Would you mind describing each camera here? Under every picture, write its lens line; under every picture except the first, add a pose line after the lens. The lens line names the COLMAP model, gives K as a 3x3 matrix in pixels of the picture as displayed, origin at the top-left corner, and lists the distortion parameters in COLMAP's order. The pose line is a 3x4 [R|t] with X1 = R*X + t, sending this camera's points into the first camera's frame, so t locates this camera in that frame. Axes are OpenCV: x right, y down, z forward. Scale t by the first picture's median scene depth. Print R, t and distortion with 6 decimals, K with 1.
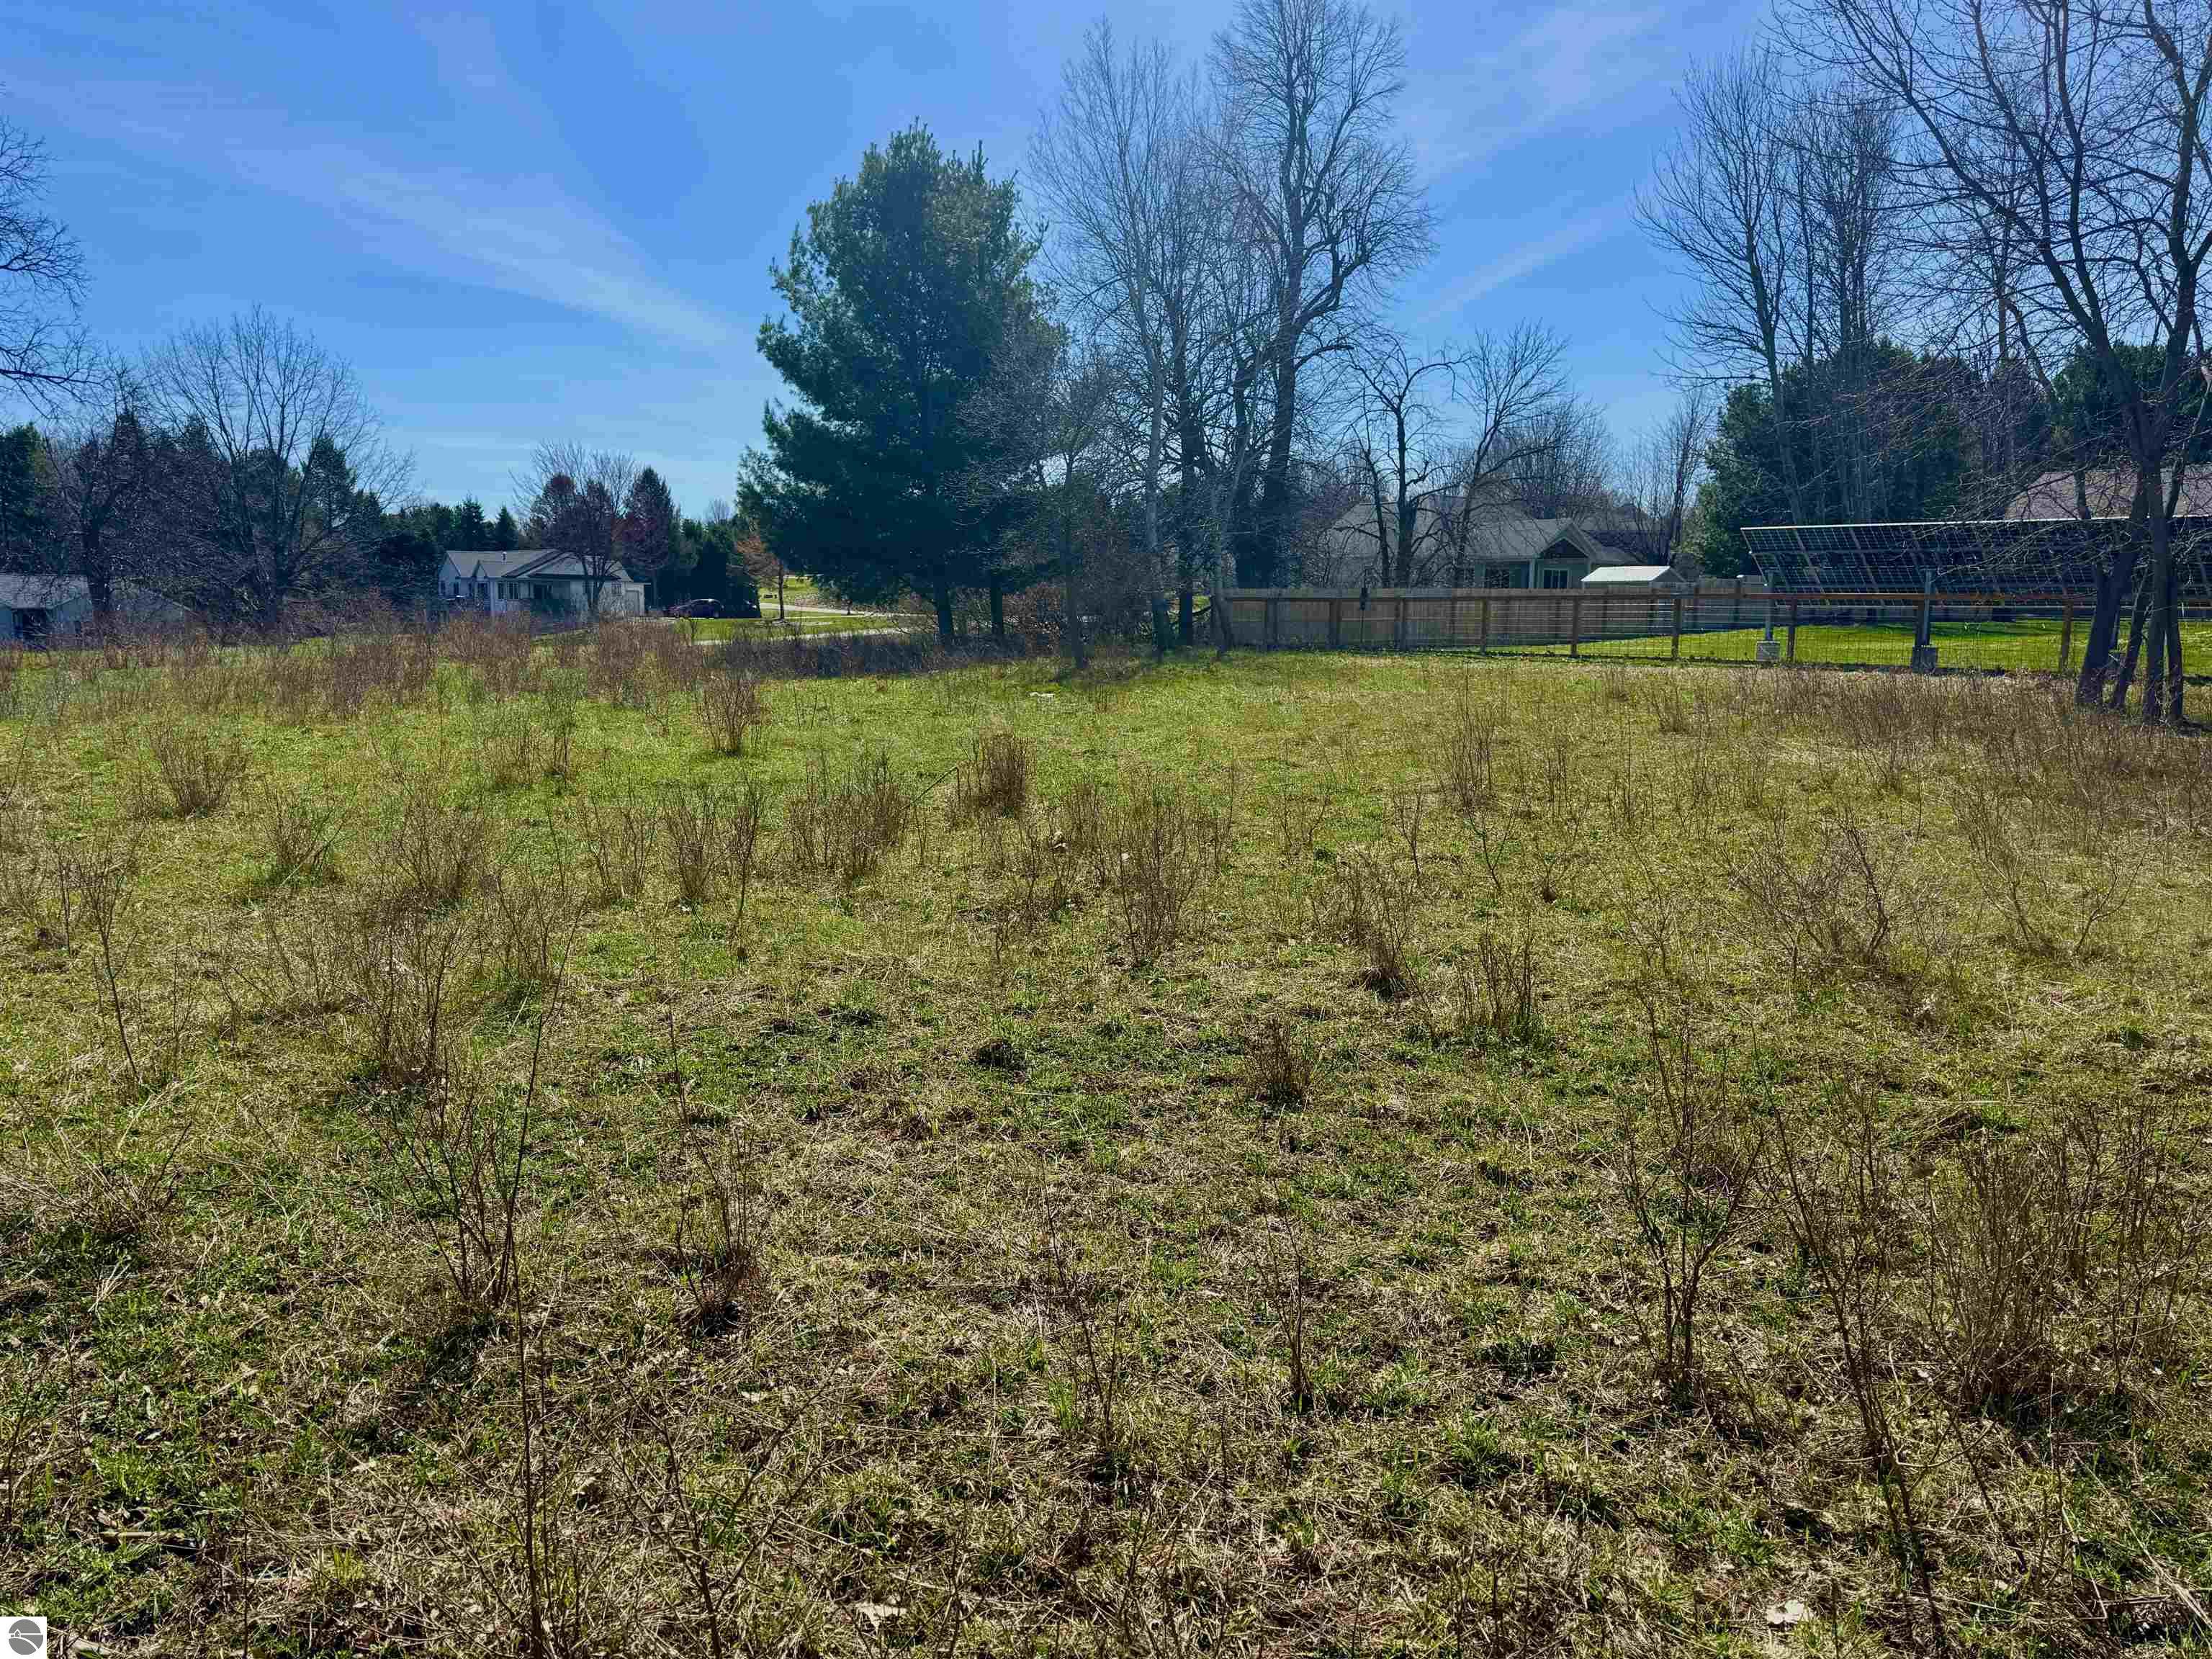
lens RADIAL K [[1552.3, 0, 1106.1], [0, 1552.3, 837.3], [0, 0, 1]] dist [-0.002855, -0.006035]
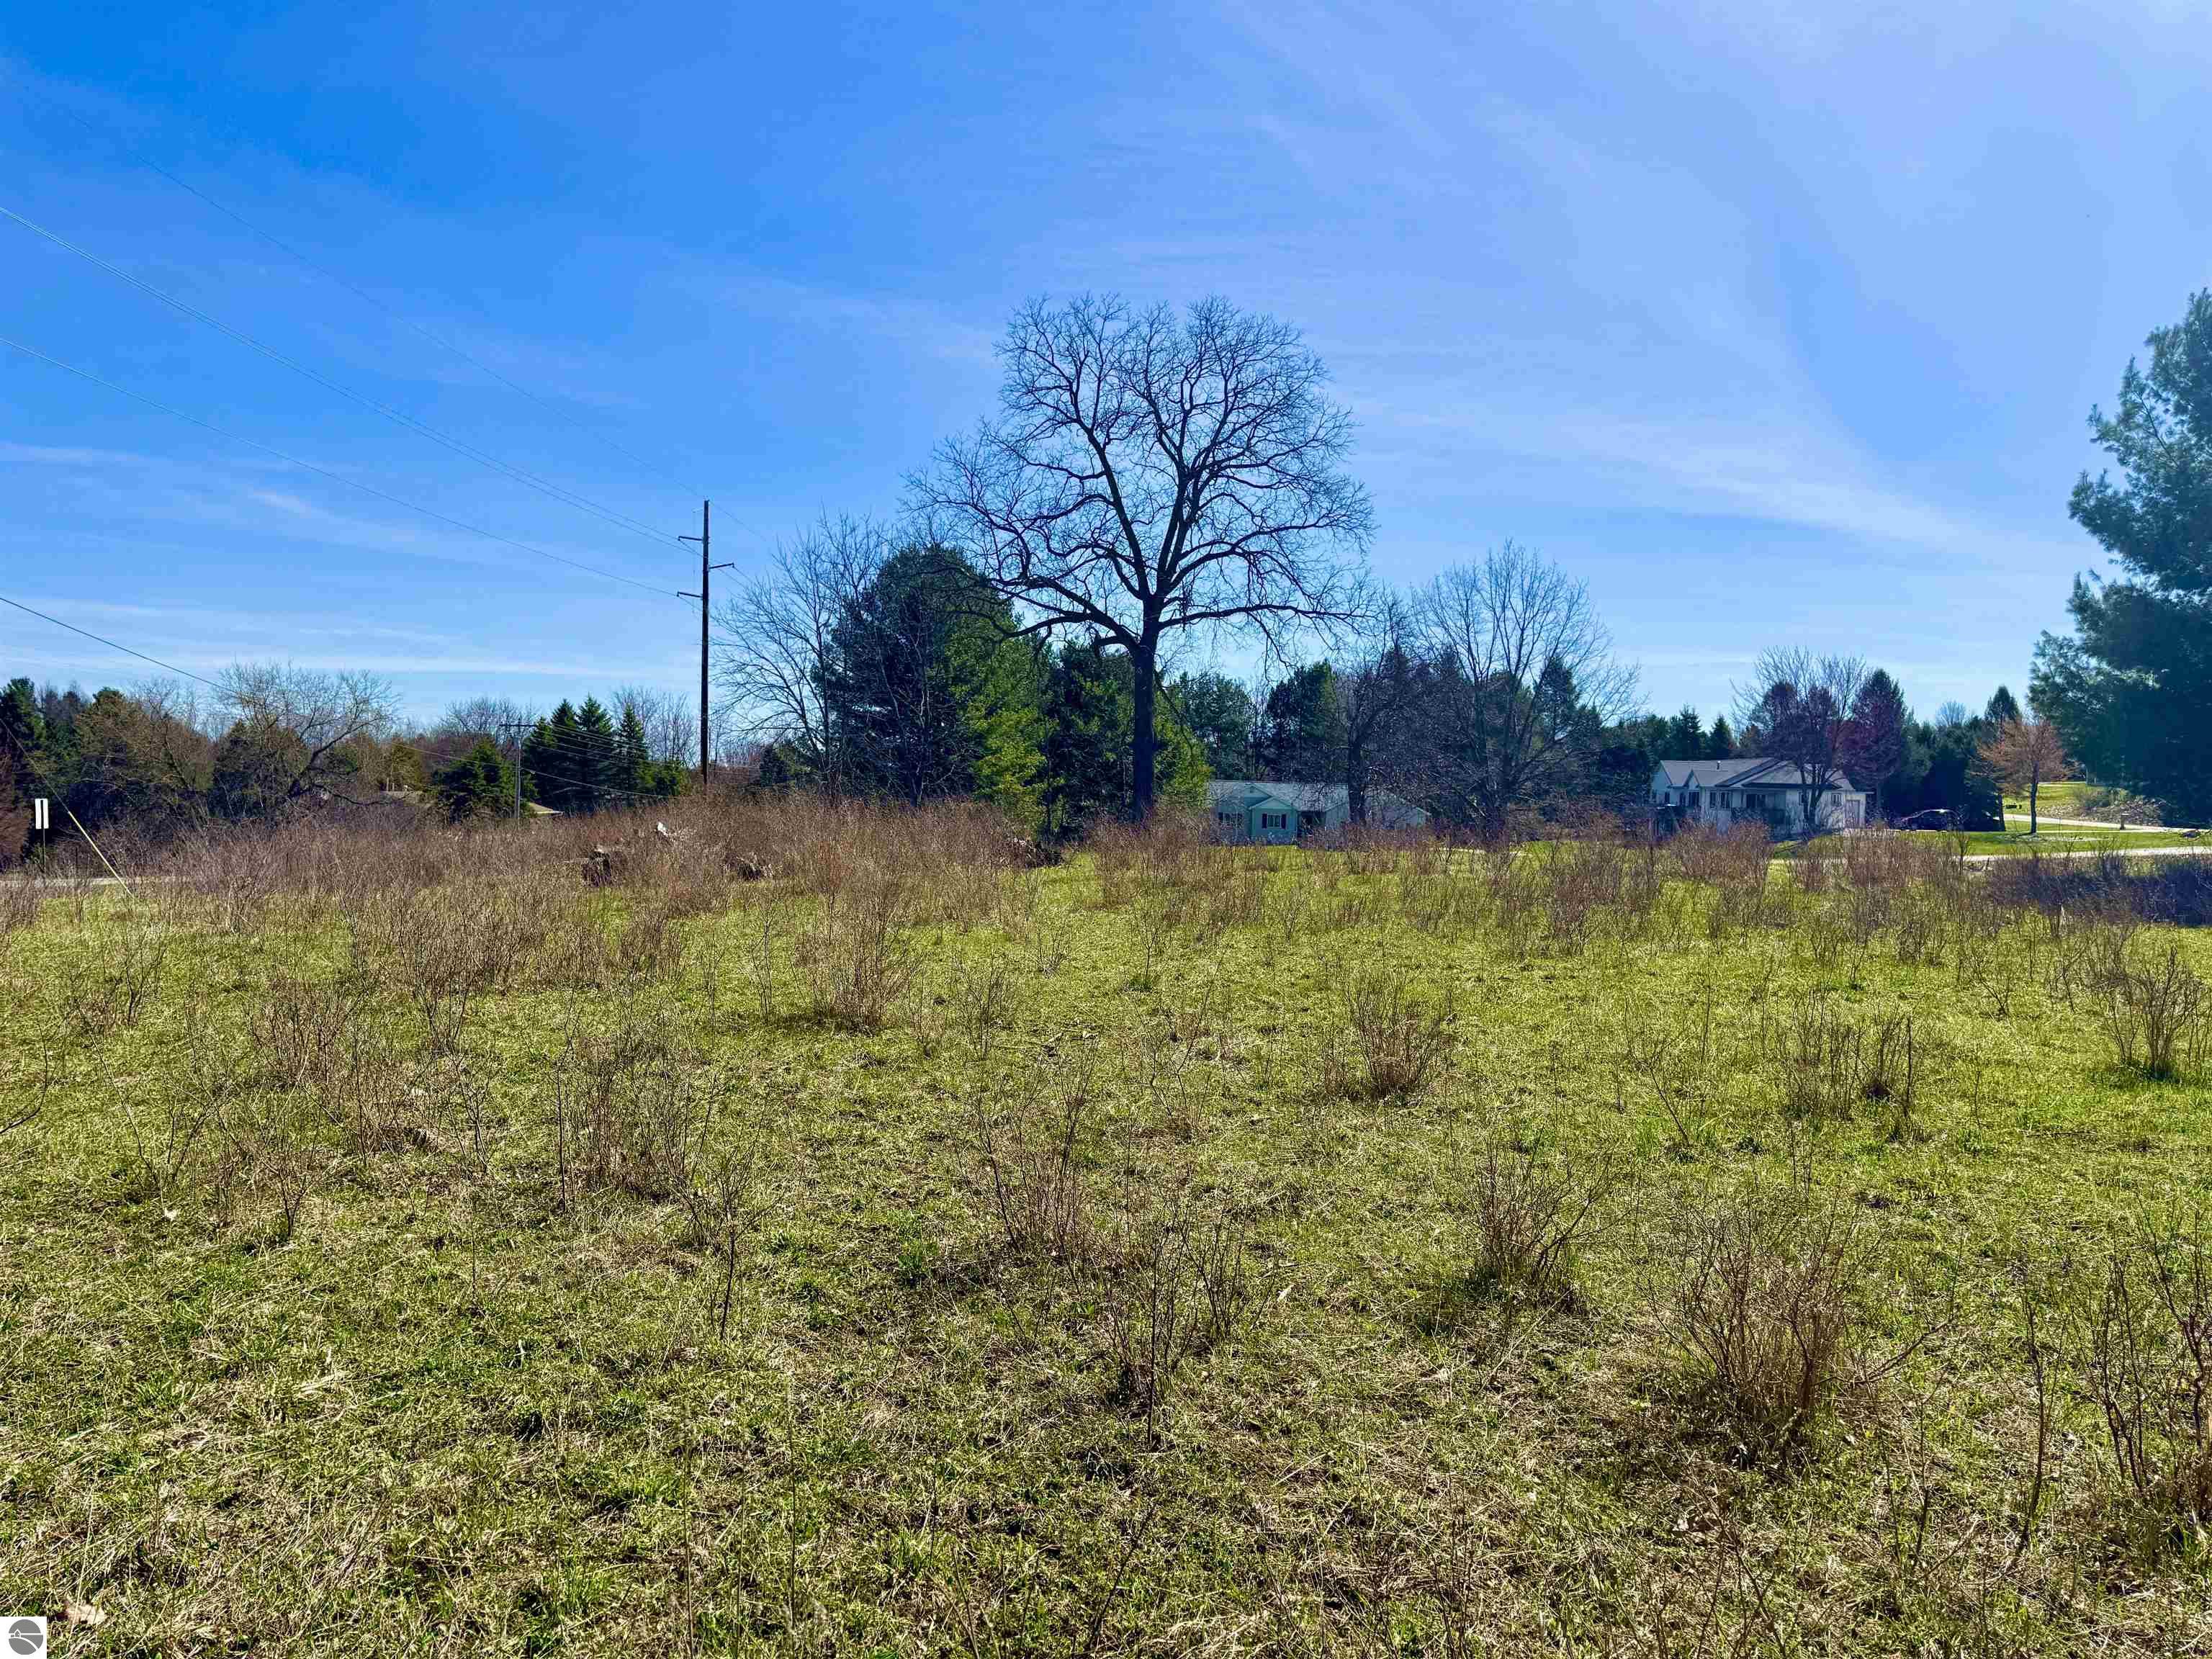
lens RADIAL K [[1544.6, 0, 1129.8], [0, 1544.6, 821.1], [0, 0, 1]] dist [0.066458, -0.036952]
pose [[0.750924, 0.016408, -0.660185, -0.059080], [-0.110661, 0.988682, -0.101298, -0.018957], [0.651051, 0.149123, 0.744241, 0.106321]]
